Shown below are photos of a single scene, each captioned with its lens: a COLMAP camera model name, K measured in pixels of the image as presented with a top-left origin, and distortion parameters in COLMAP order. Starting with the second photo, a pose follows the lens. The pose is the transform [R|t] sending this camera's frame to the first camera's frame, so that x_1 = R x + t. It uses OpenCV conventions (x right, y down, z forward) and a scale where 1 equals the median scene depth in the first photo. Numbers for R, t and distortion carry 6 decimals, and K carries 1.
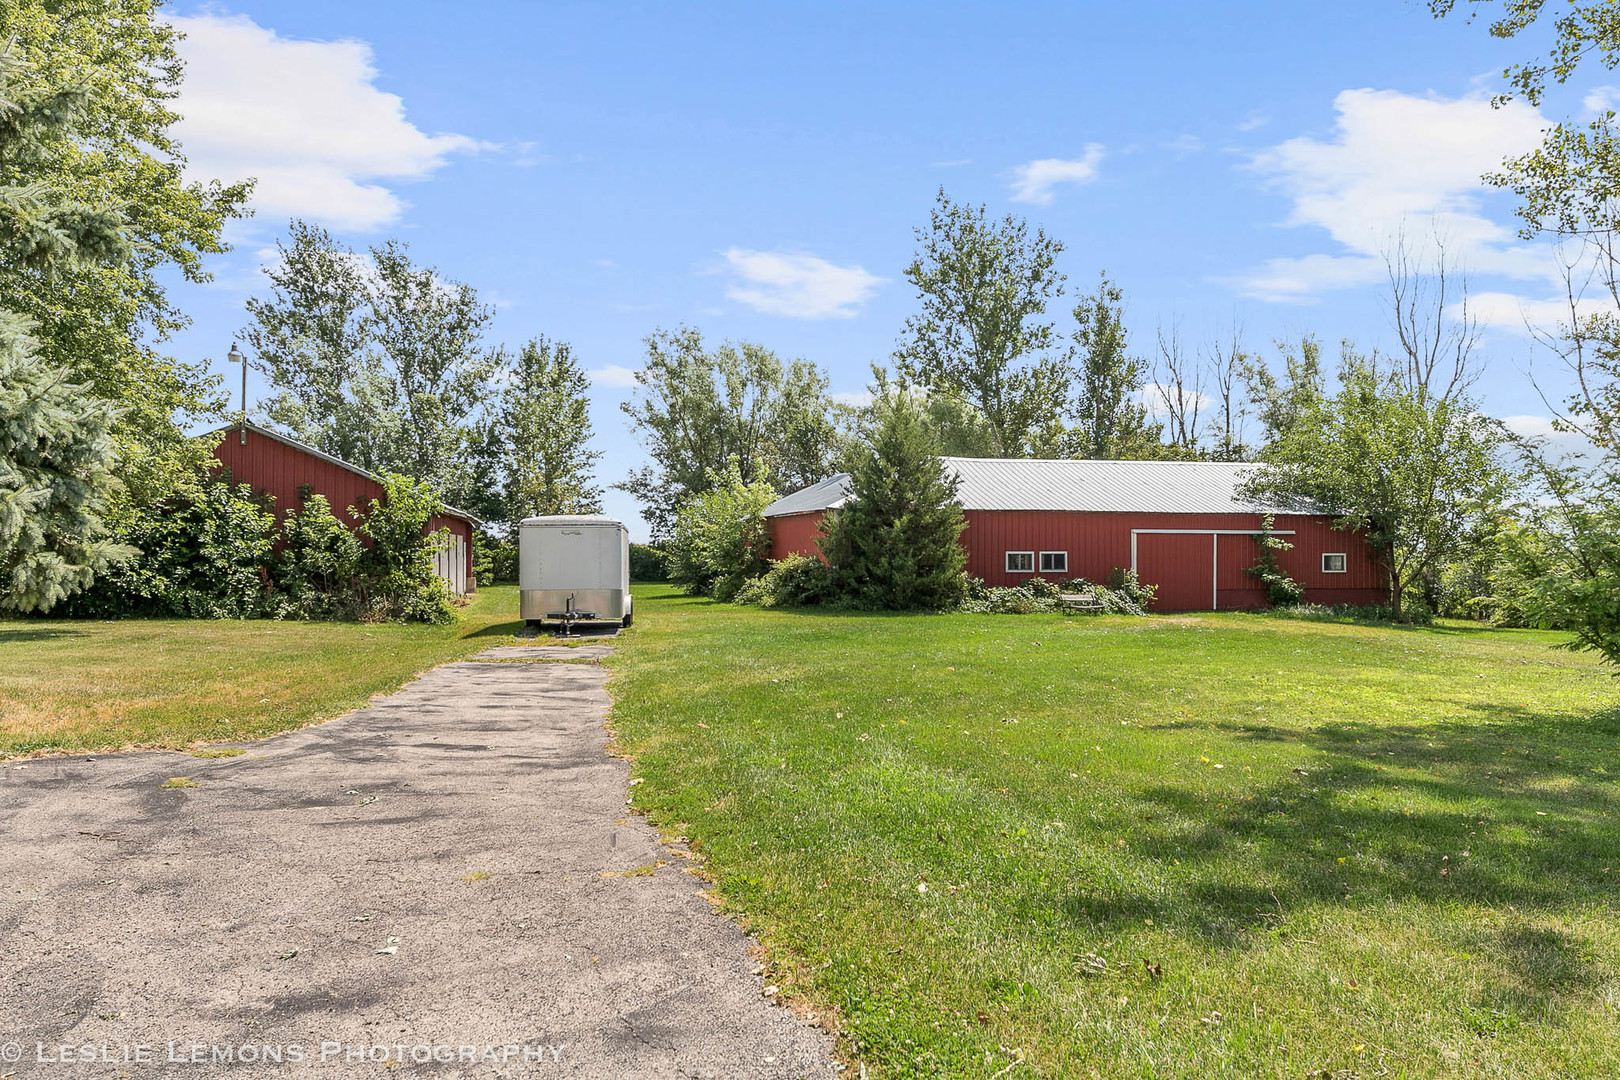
lens RADIAL K [[1130.2, 0, 811.0], [0, 1130.2, 541.3], [0, 0, 1]] dist [0.000384, 0.000097]
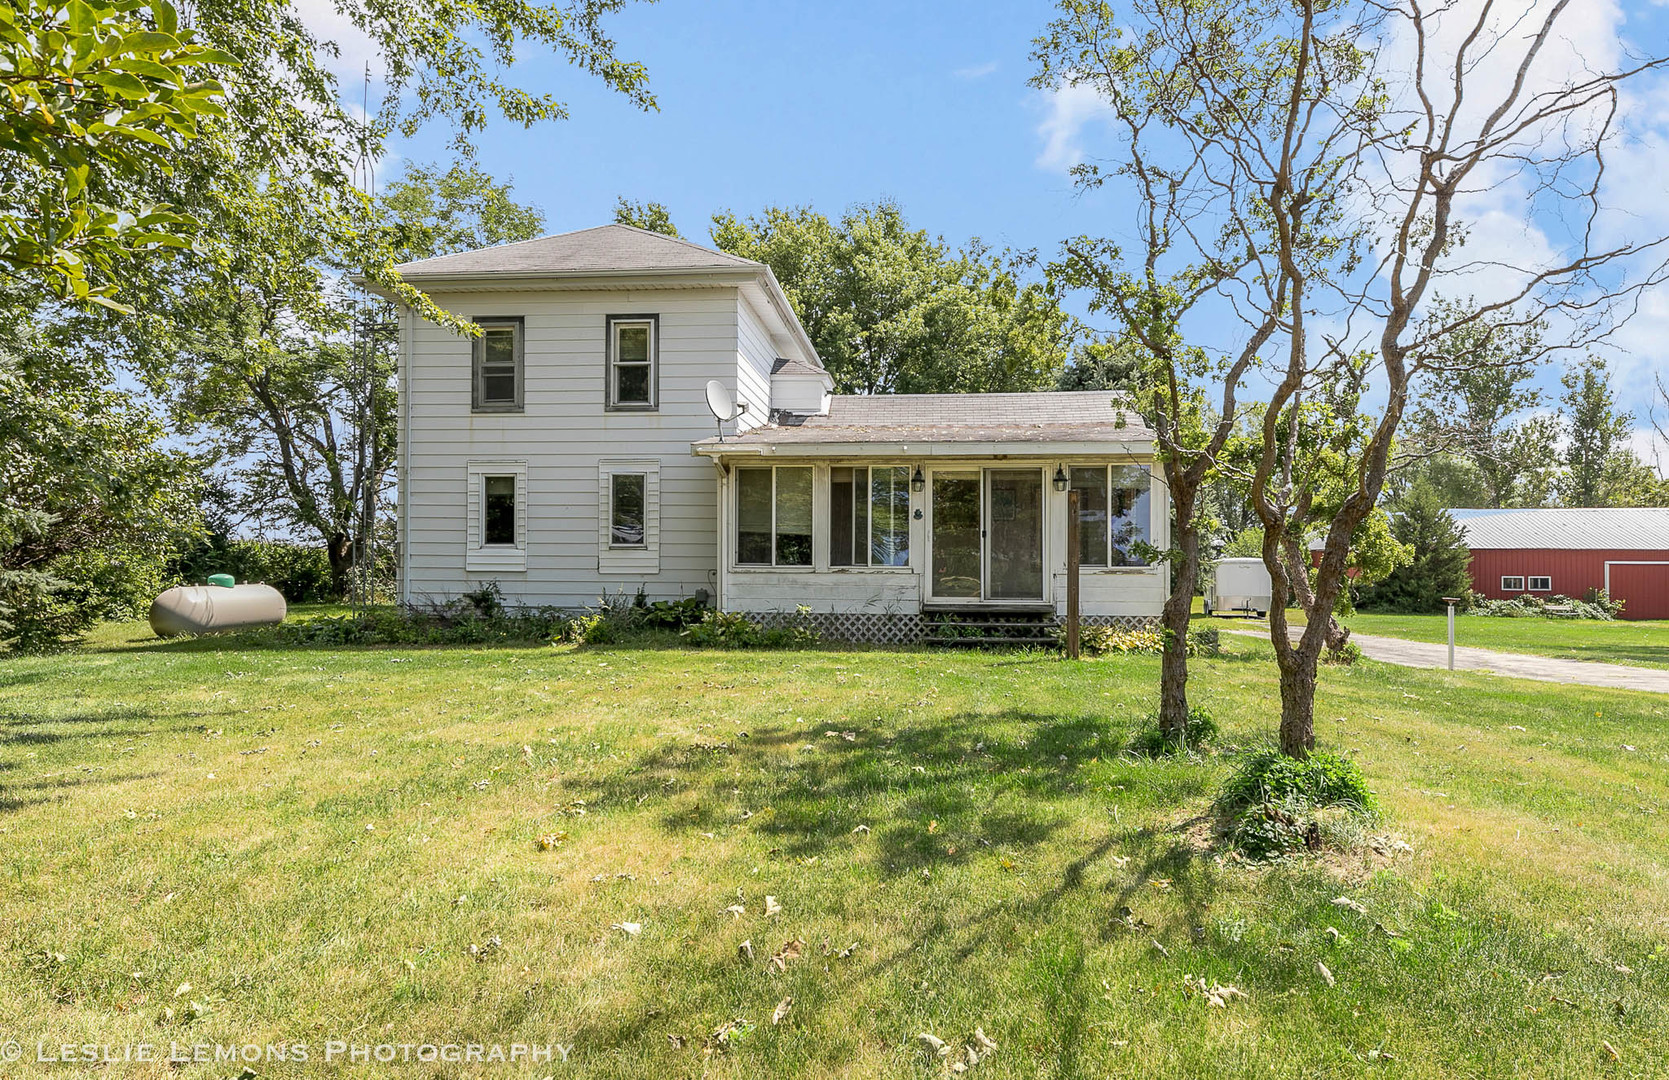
lens RADIAL K [[1046.6, 0, 831.6], [0, 1046.6, 538.8], [0, 0, 1]] dist [0.004033, 0.000580]
pose [[0.924228, -0.005171, -0.381806, -0.087608], [-0.000962, 0.999874, -0.015868, -0.013191], [0.381840, 0.015033, 0.924106, -0.465496]]
